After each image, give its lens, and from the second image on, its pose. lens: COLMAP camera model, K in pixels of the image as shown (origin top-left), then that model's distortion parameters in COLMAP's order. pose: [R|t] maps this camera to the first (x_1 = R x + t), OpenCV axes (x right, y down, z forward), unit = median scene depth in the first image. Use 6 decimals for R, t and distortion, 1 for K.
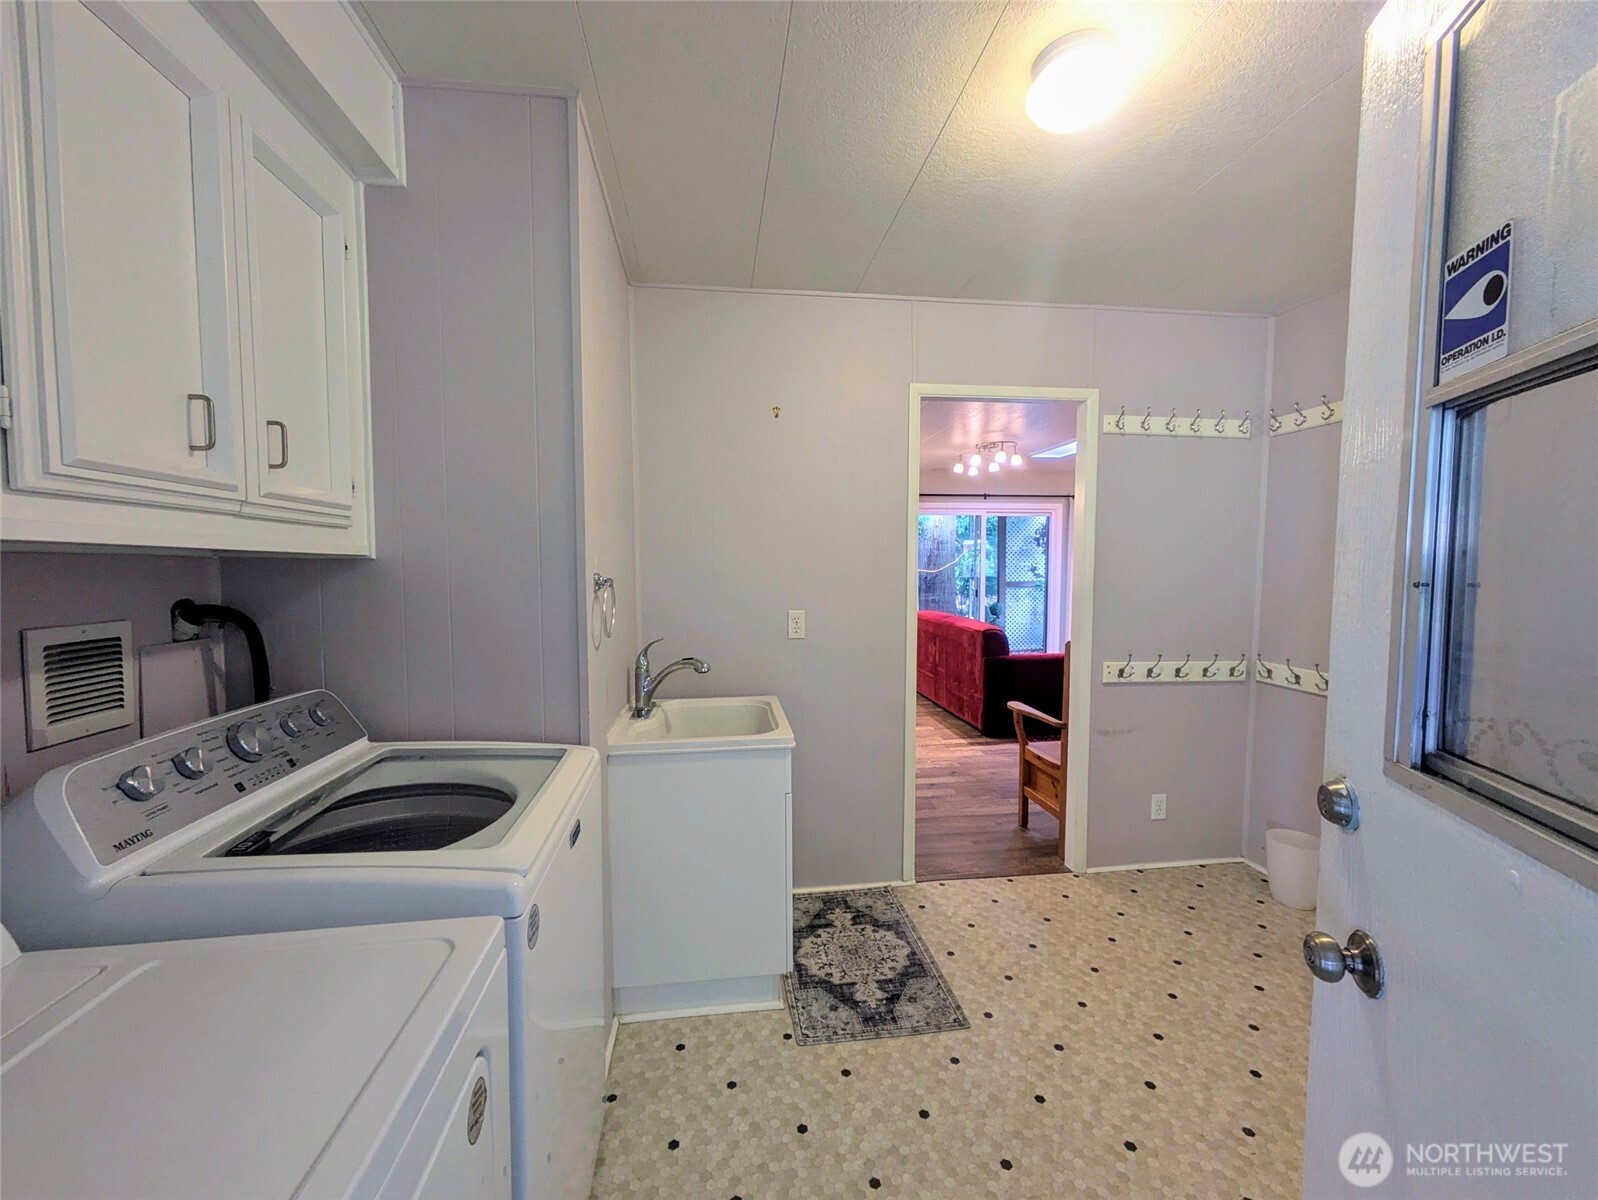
lens RADIAL K [[633.5, 0, 799.0], [0, 633.5, 600.0], [0, 0, 1]] dist [0.000528, 0.000472]
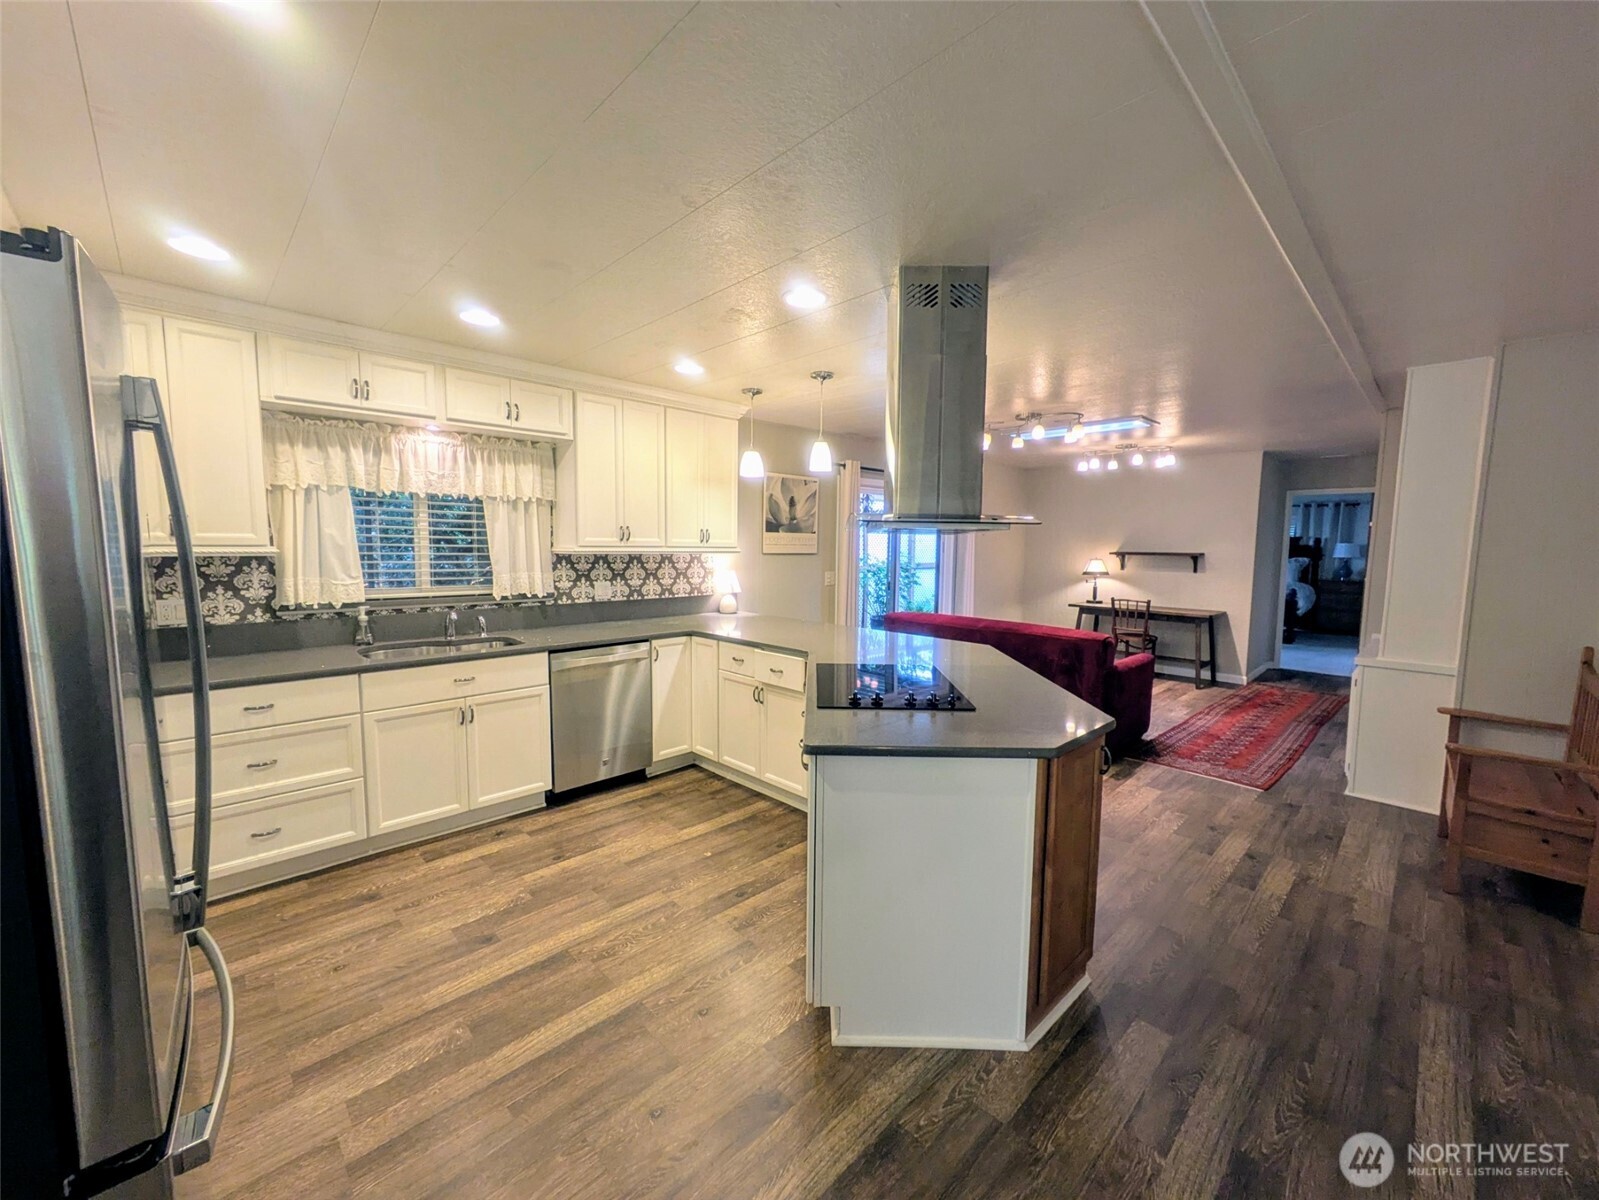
lens RADIAL K [[632.4, 0, 797.8], [0, 632.4, 600.3], [0, 0, 1]] dist [0.001090, -0.000001]
pose [[0.805831, -0.042511, 0.590618, -0.577904], [0.018937, 0.998760, 0.046050, -0.055433], [-0.591843, -0.025924, 0.805637, 0.614450]]
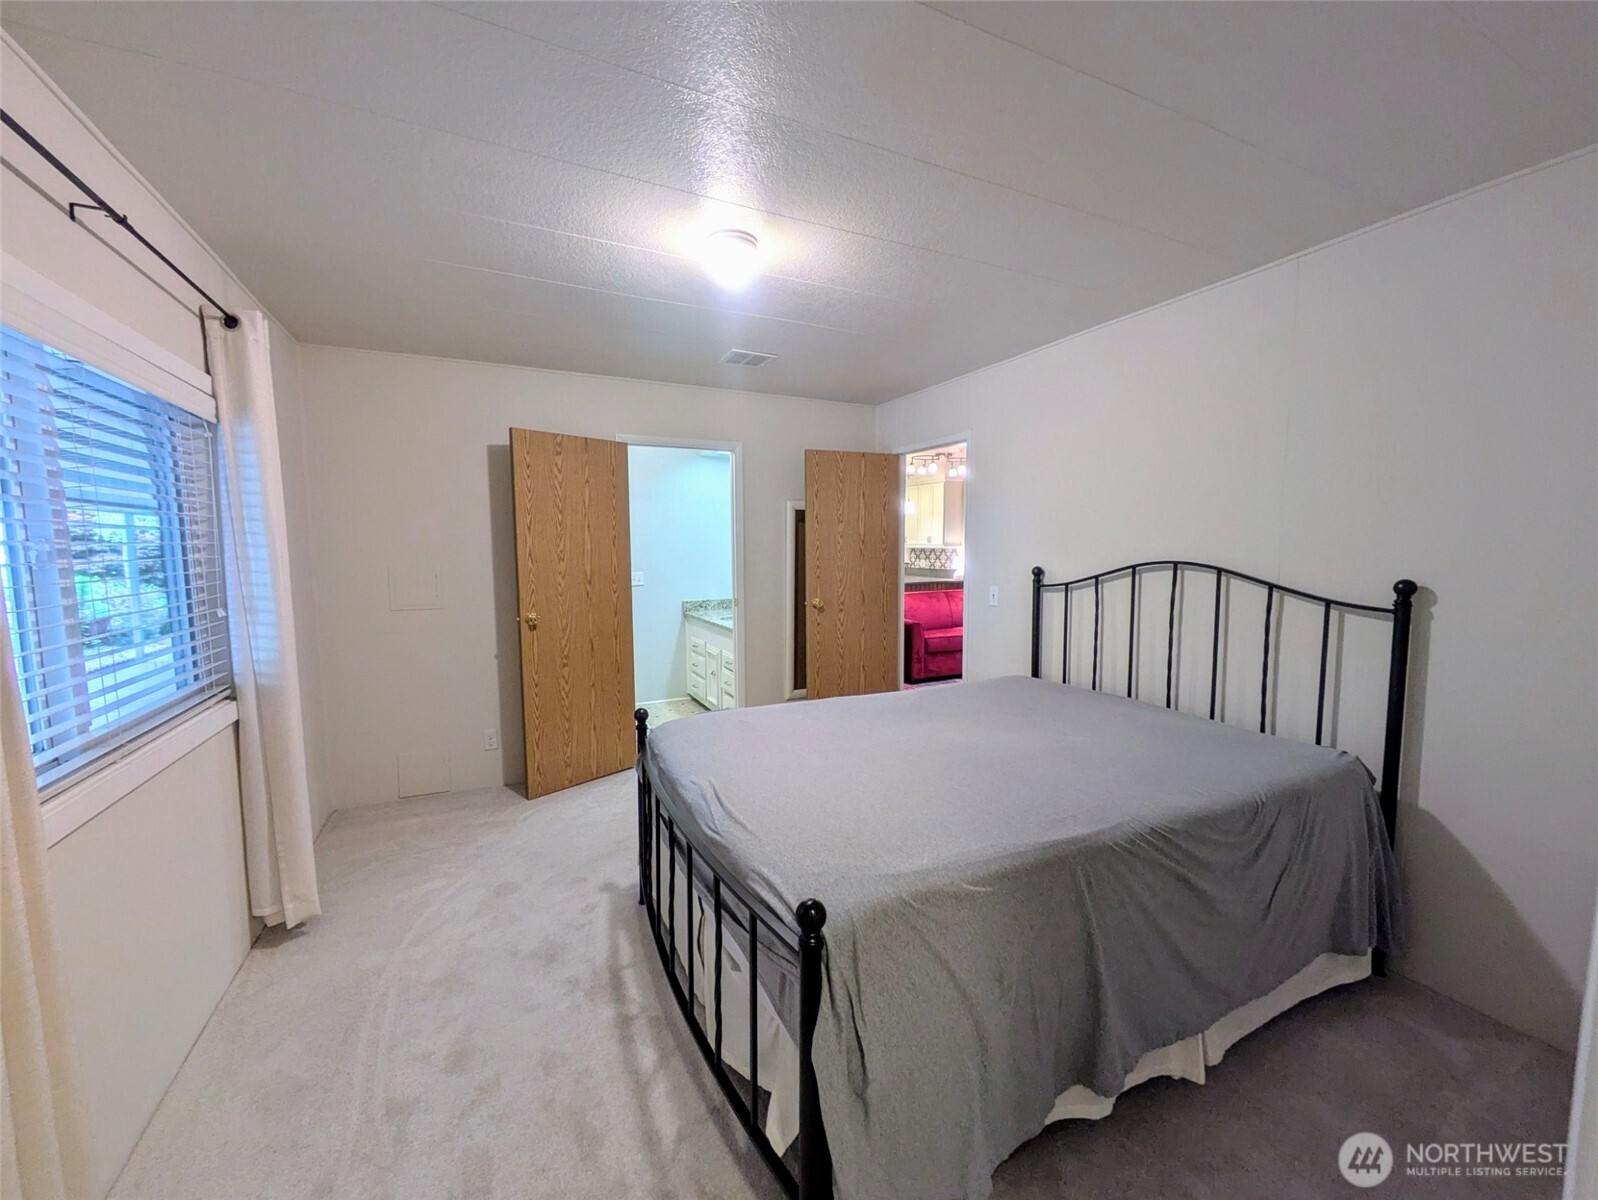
lens RADIAL K [[633.5, 0, 799.0], [0, 633.5, 600.0], [0, 0, 1]] dist [0.000528, 0.000472]
pose [[0.307137, 0.085511, -0.947816, 1.764546], [-0.047918, 0.996081, 0.074338, -0.048574], [0.950458, 0.022586, 0.310031, 0.430060]]
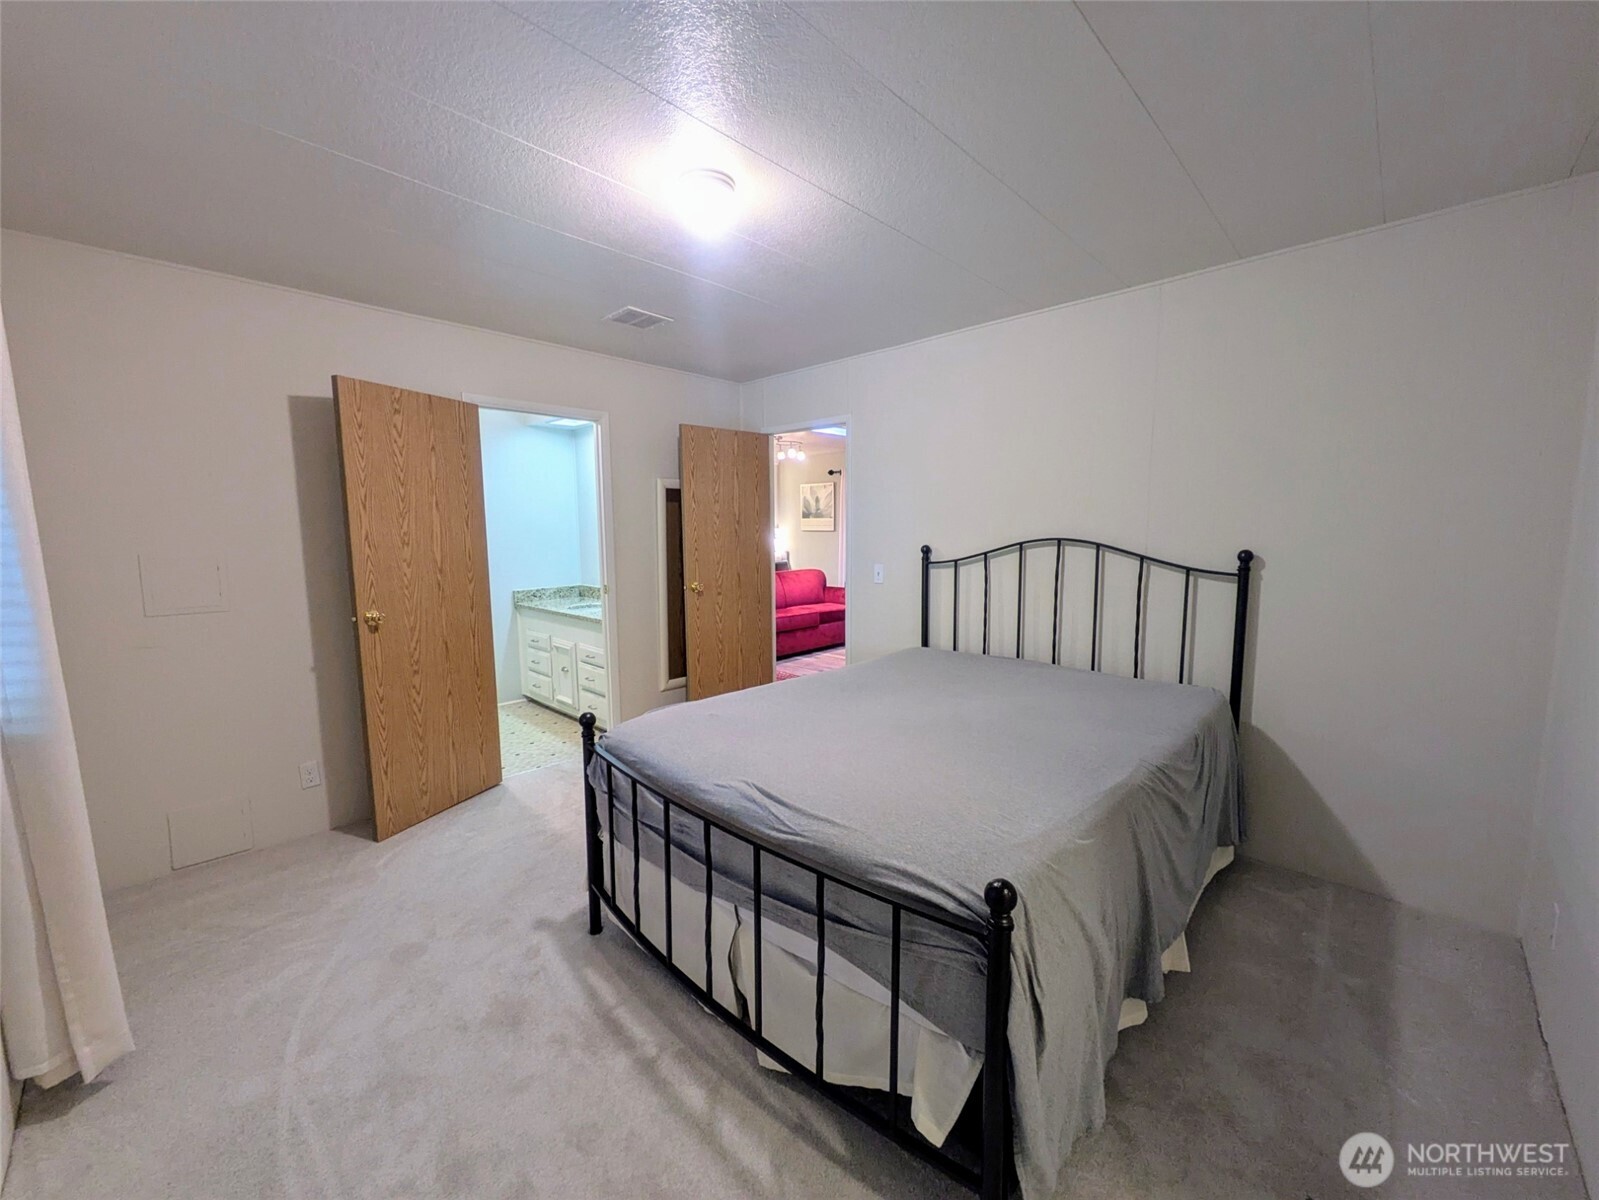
lens RADIAL K [[632.4, 0, 797.8], [0, 632.4, 600.3], [0, 0, 1]] dist [0.001090, -0.000001]
pose [[0.619123, 0.090359, -0.780079, 1.669777], [-0.037789, 0.995635, 0.085336, -0.038256], [0.784385, -0.023354, 0.619835, 0.300263]]
